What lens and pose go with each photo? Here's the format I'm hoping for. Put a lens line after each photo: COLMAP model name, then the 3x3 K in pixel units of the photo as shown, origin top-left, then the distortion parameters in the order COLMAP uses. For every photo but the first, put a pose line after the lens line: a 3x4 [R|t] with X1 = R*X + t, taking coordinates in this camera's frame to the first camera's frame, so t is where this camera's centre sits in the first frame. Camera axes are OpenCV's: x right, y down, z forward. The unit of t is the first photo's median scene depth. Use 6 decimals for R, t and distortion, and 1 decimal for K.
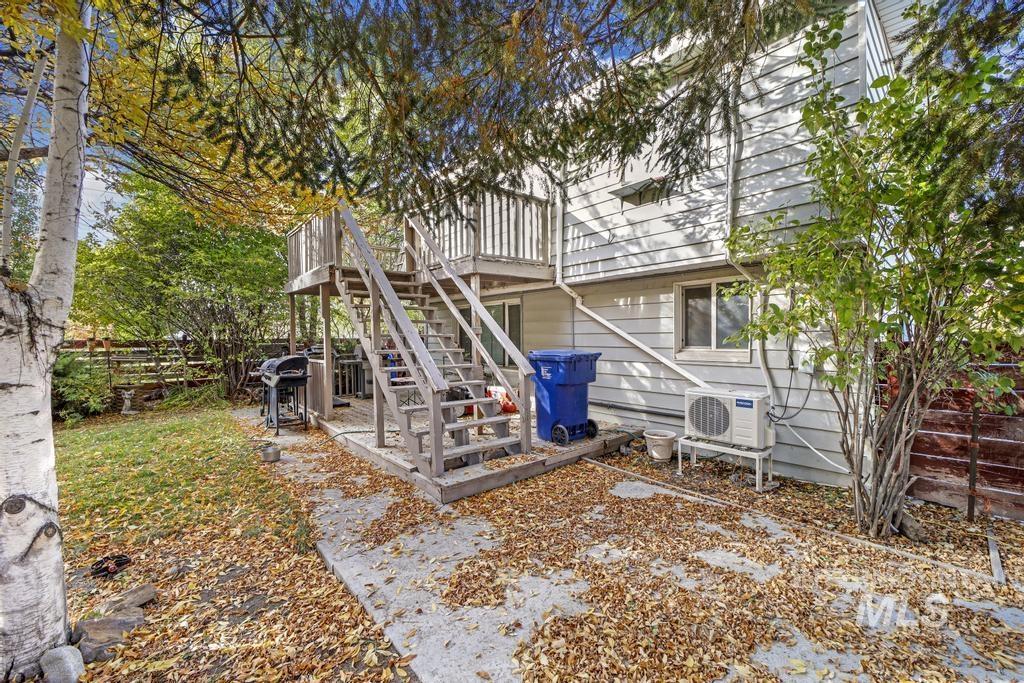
lens RADIAL K [[397.9, 0, 517.5], [0, 397.9, 345.0], [0, 0, 1]] dist [-0.033578, 0.006510]
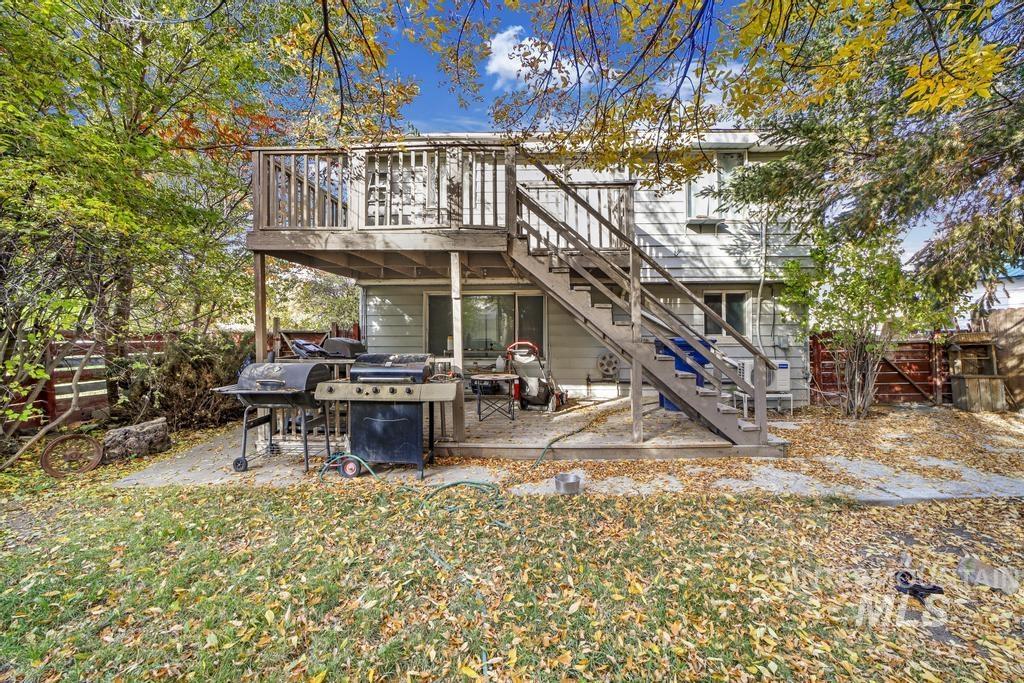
lens RADIAL K [[397.9, 0, 517.3], [0, 397.9, 335.6], [0, 0, 1]] dist [-0.033578, 0.006510]
pose [[0.681970, -0.007148, 0.731346, -1.174008], [0.020857, 0.999736, -0.009678, 0.006987], [-0.731083, 0.021854, 0.681938, 0.544483]]
